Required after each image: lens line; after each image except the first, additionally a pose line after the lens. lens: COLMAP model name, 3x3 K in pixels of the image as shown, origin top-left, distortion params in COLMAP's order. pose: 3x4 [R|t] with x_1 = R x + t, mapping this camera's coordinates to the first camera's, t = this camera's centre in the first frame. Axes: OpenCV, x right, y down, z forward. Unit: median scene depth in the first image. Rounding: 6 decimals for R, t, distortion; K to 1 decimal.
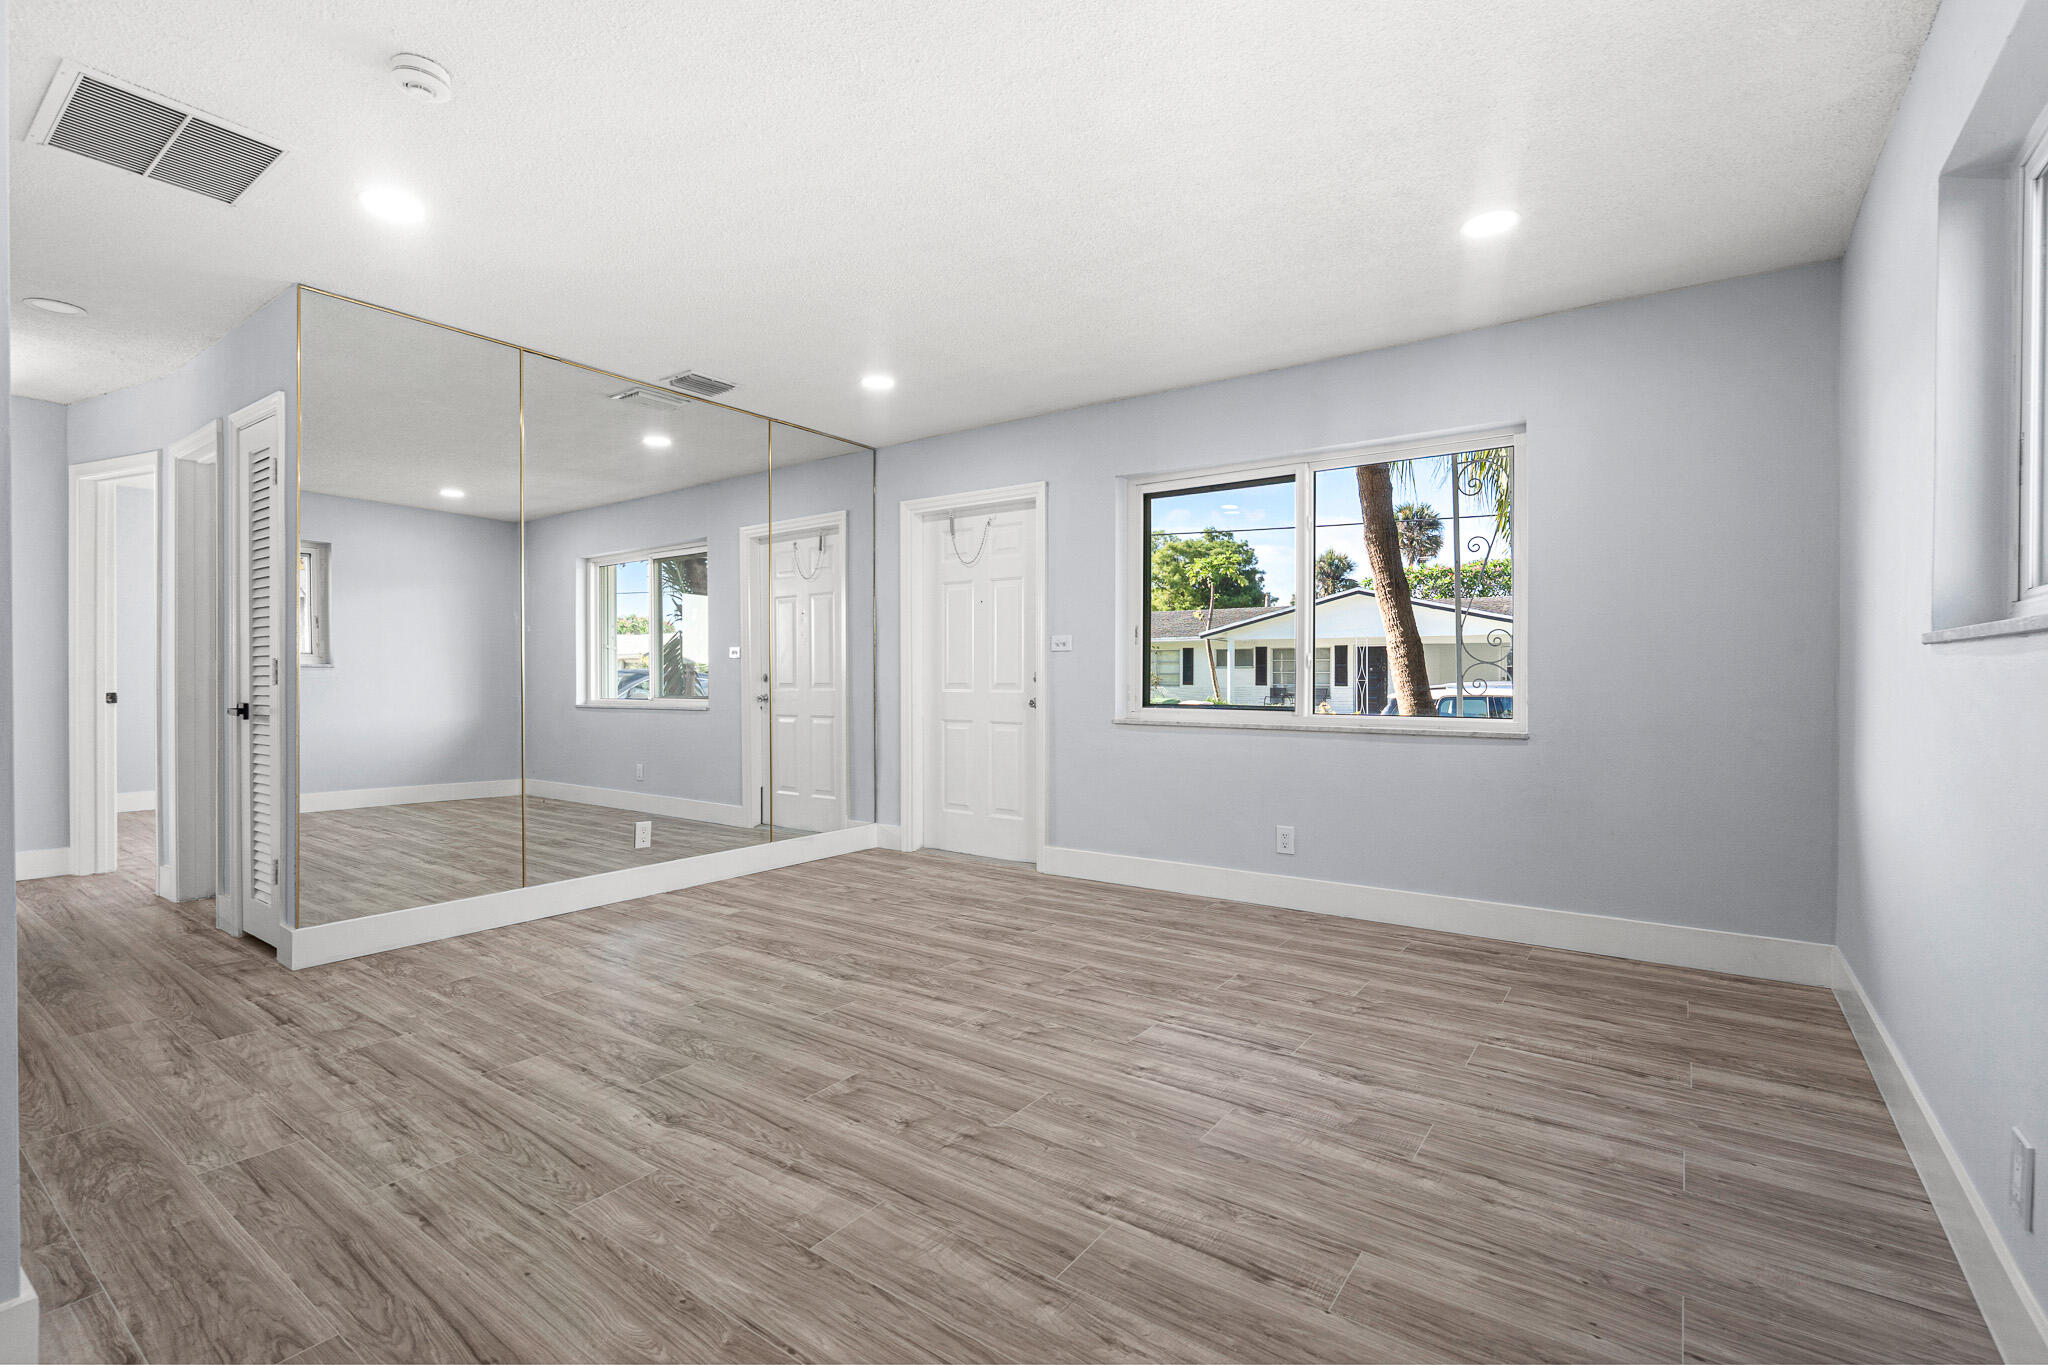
lens RADIAL K [[923.7, 0, 1016.1], [0, 923.7, 683.9], [0, 0, 1]] dist [-0.005142, 0.001204]
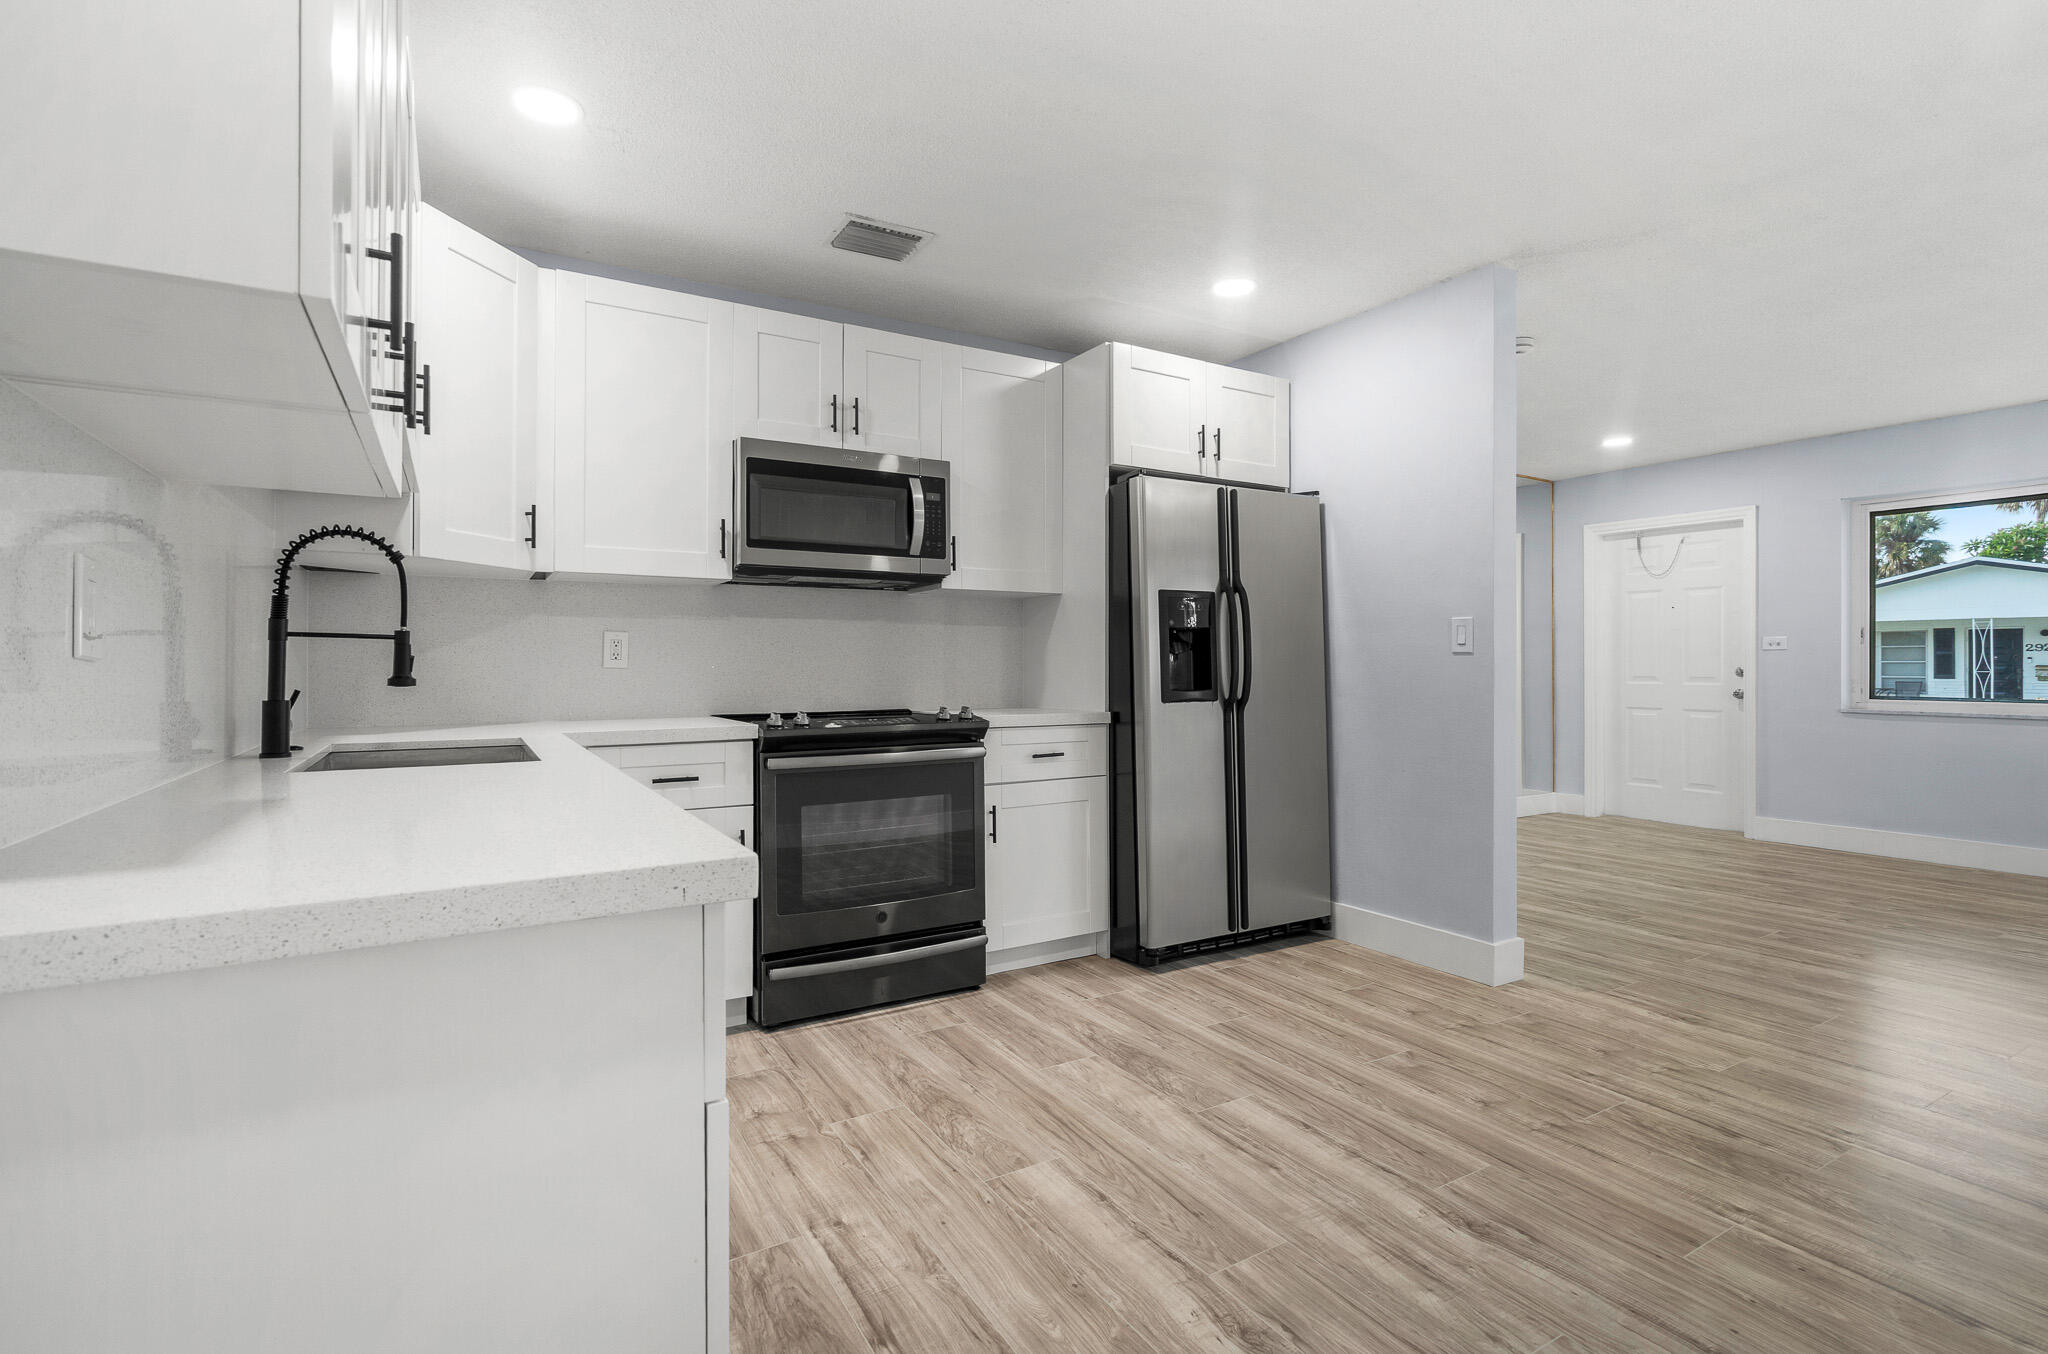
lens RADIAL K [[960.8, 0, 1032.0], [0, 960.8, 667.6], [0, 0, 1]] dist [0.013988, -0.000068]
pose [[0.925115, -0.001887, -0.379682, -0.541194], [-0.000718, 0.999977, -0.006718, -0.006151], [0.379686, 0.006488, 0.925093, -0.747360]]
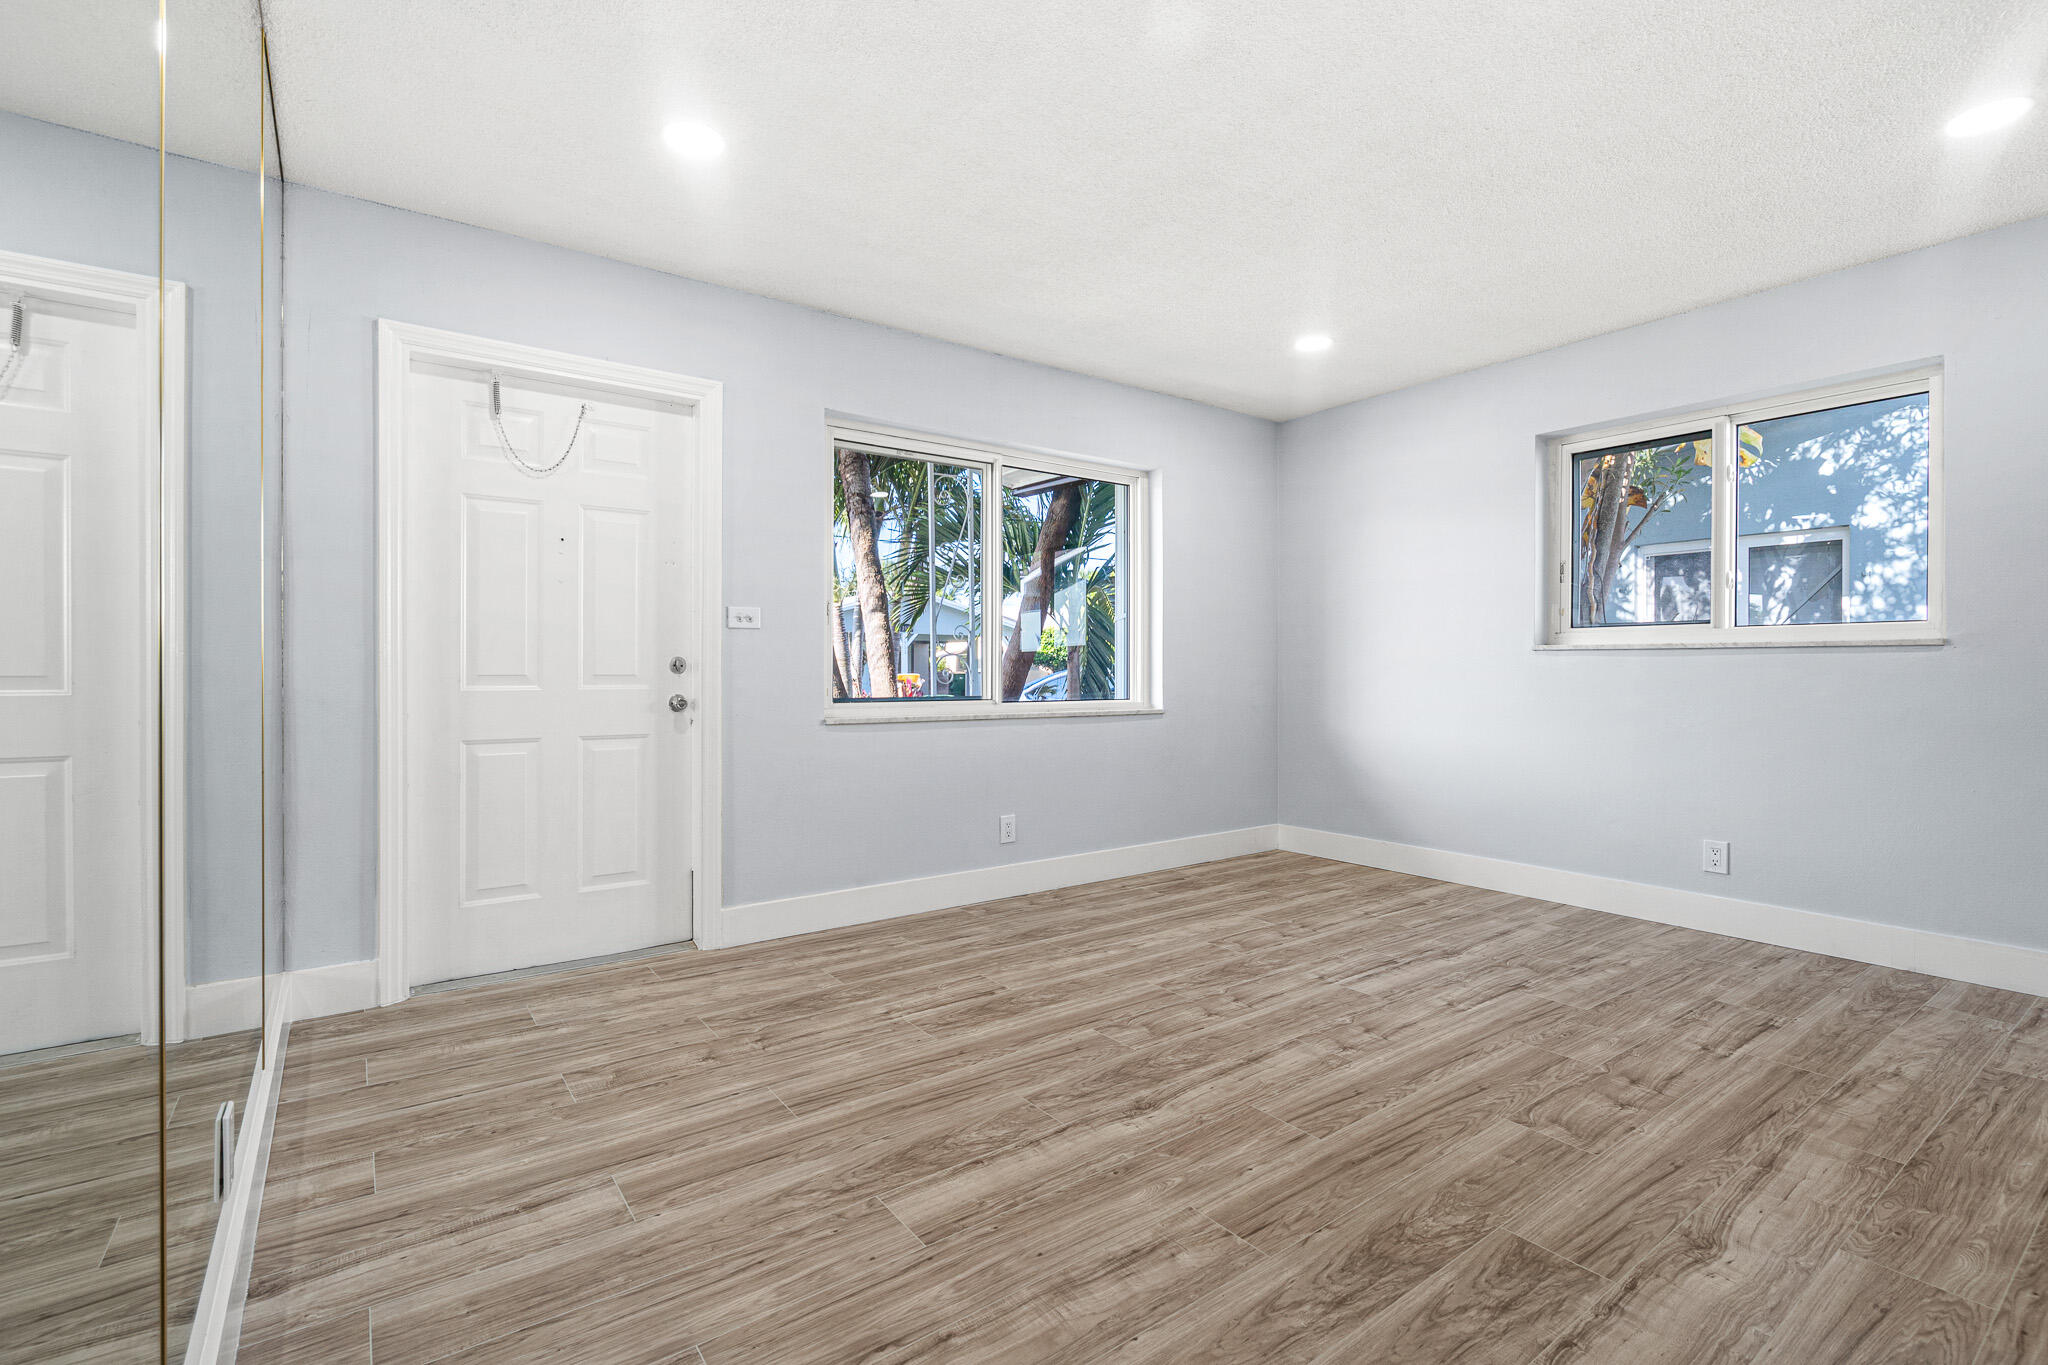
lens RADIAL K [[930.8, 0, 1017.1], [0, 930.8, 667.4], [0, 0, 1]] dist [-0.005695, 0.002003]
pose [[0.311261, 0.001708, 0.950323, -0.865660], [0.007301, 0.999965, -0.004188, -0.001493], [-0.950296, 0.008242, 0.311237, 0.879820]]
